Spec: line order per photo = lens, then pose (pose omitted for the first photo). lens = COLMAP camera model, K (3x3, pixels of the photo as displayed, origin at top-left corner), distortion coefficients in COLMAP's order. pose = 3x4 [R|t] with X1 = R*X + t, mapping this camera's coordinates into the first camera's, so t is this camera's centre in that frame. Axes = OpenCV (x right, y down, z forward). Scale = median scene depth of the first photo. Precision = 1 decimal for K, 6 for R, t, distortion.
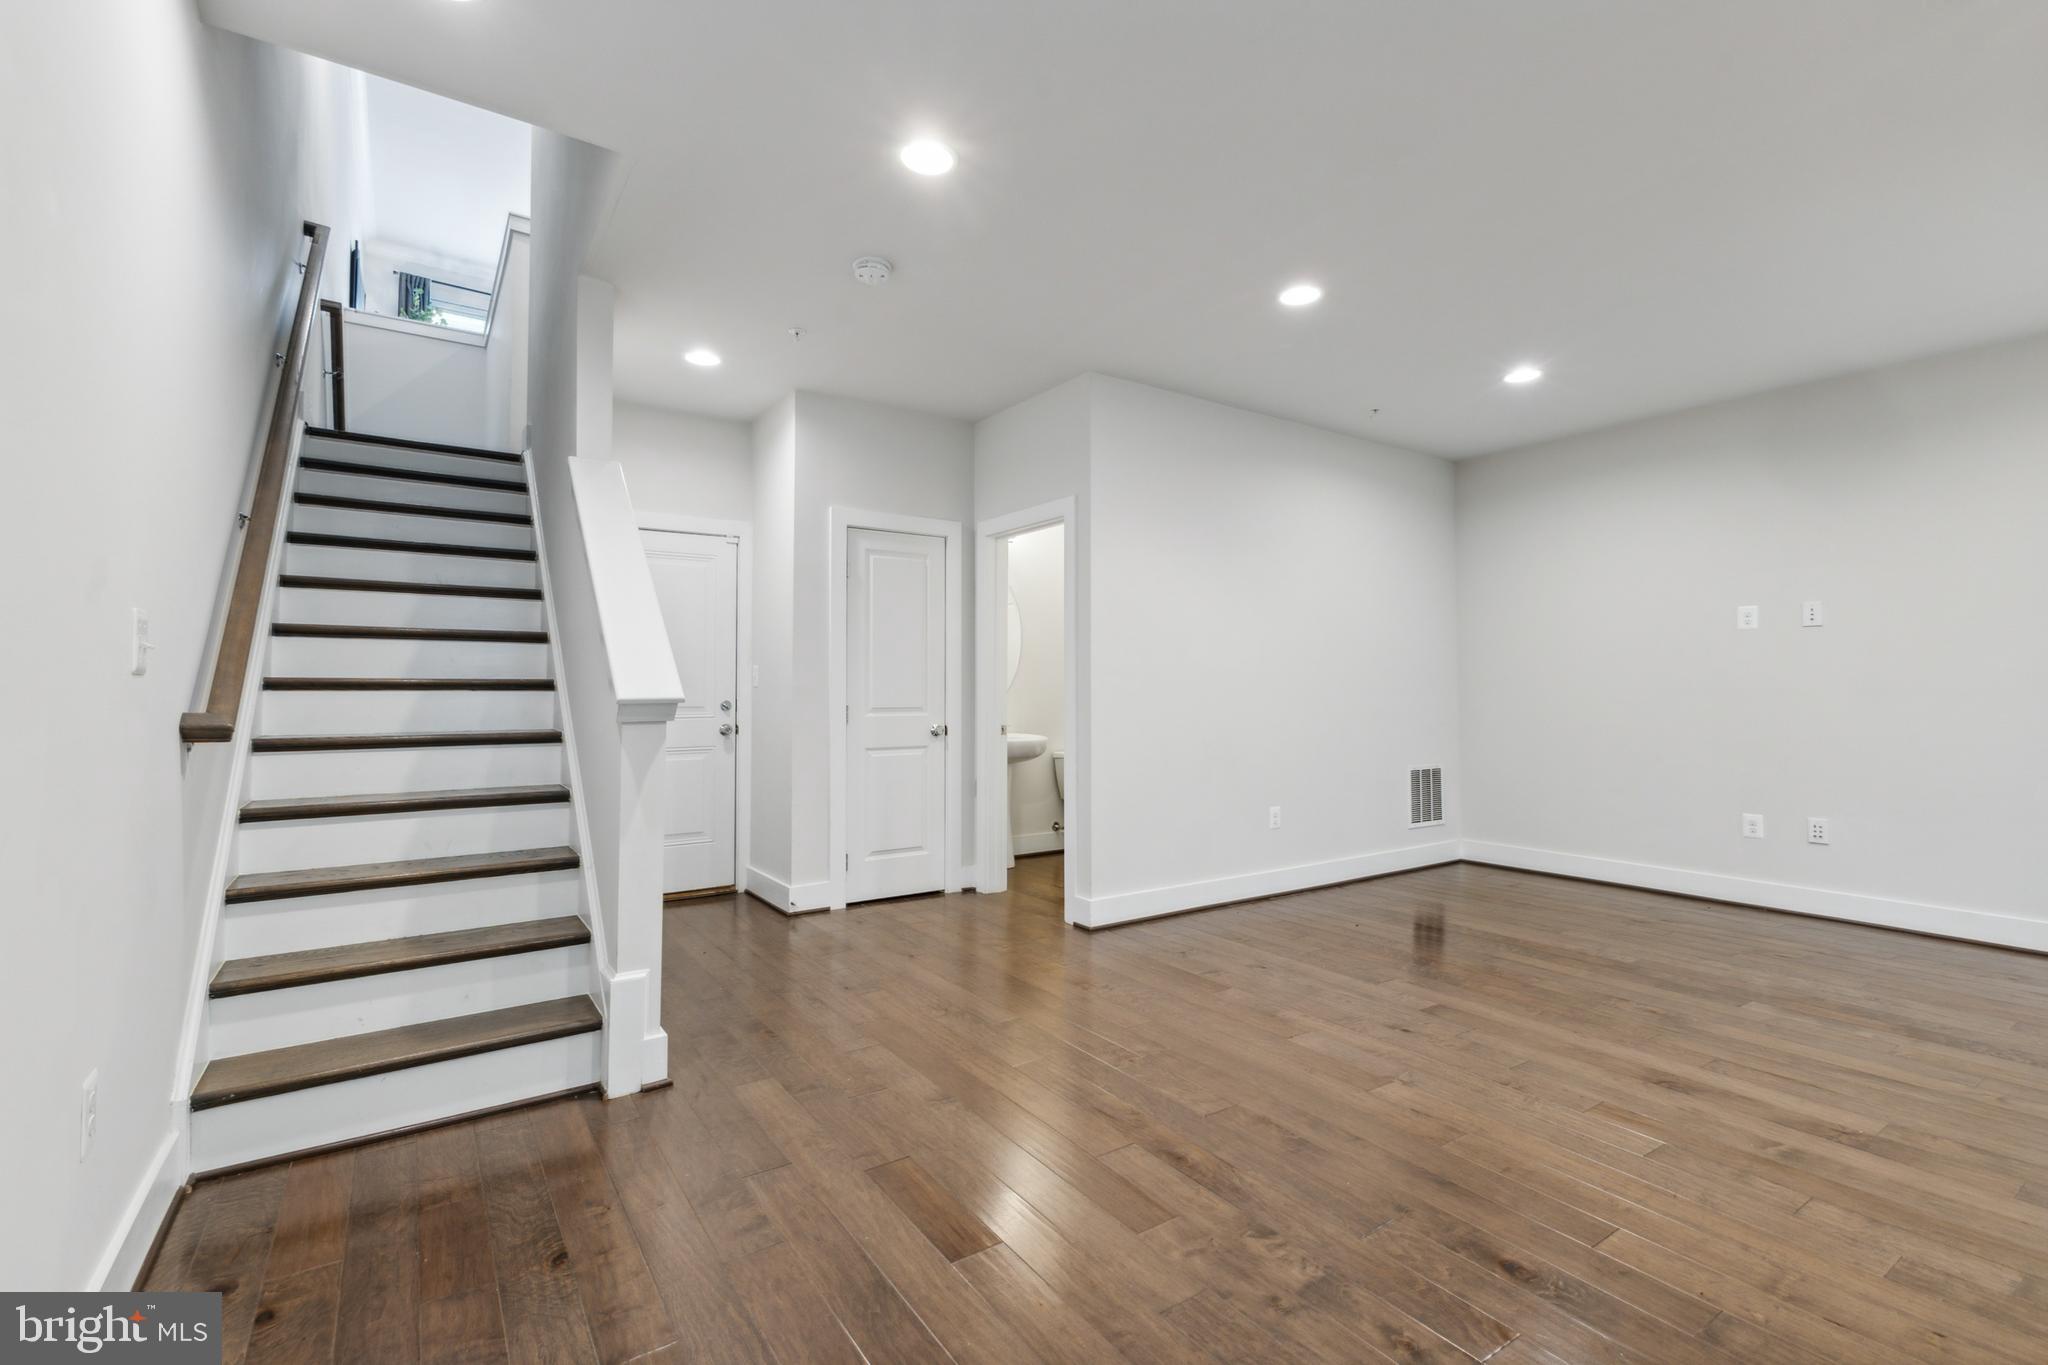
lens RADIAL K [[913.4, 0, 1028.1], [0, 913.4, 714.9], [0, 0, 1]] dist [0.009496, 0.000027]
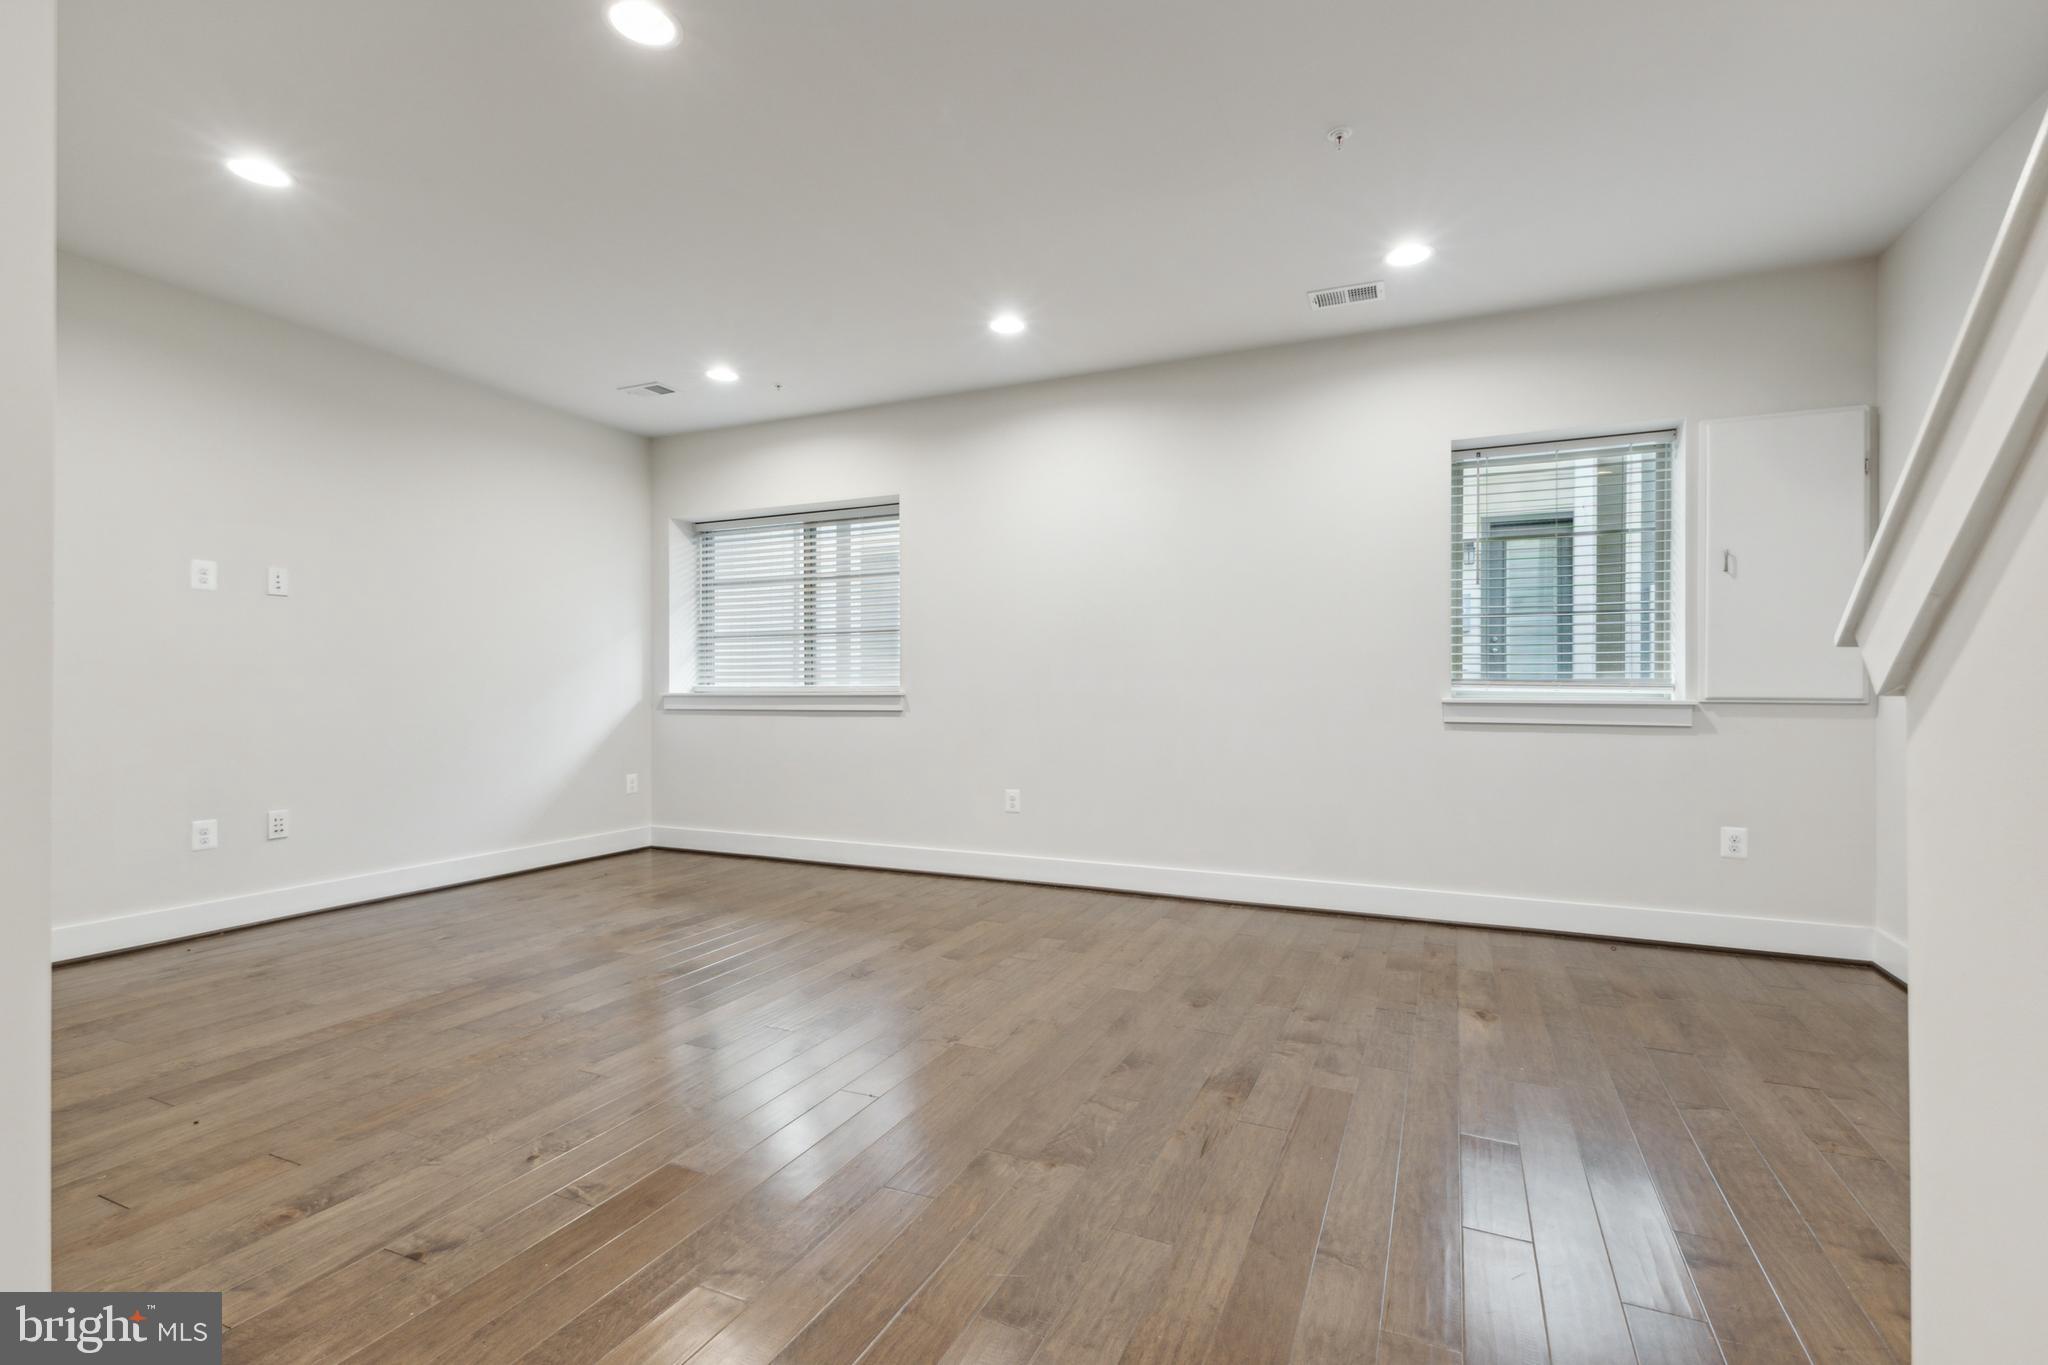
lens RADIAL K [[938.8, 0, 1032.8], [0, 938.8, 685.6], [0, 0, 1]] dist [0.020487, -0.000059]
pose [[-0.521477, -0.001027, 0.853265, -0.470172], [0.019802, 0.999715, 0.013306, -0.009860], [-0.853035, 0.023835, -0.521308, 1.268970]]
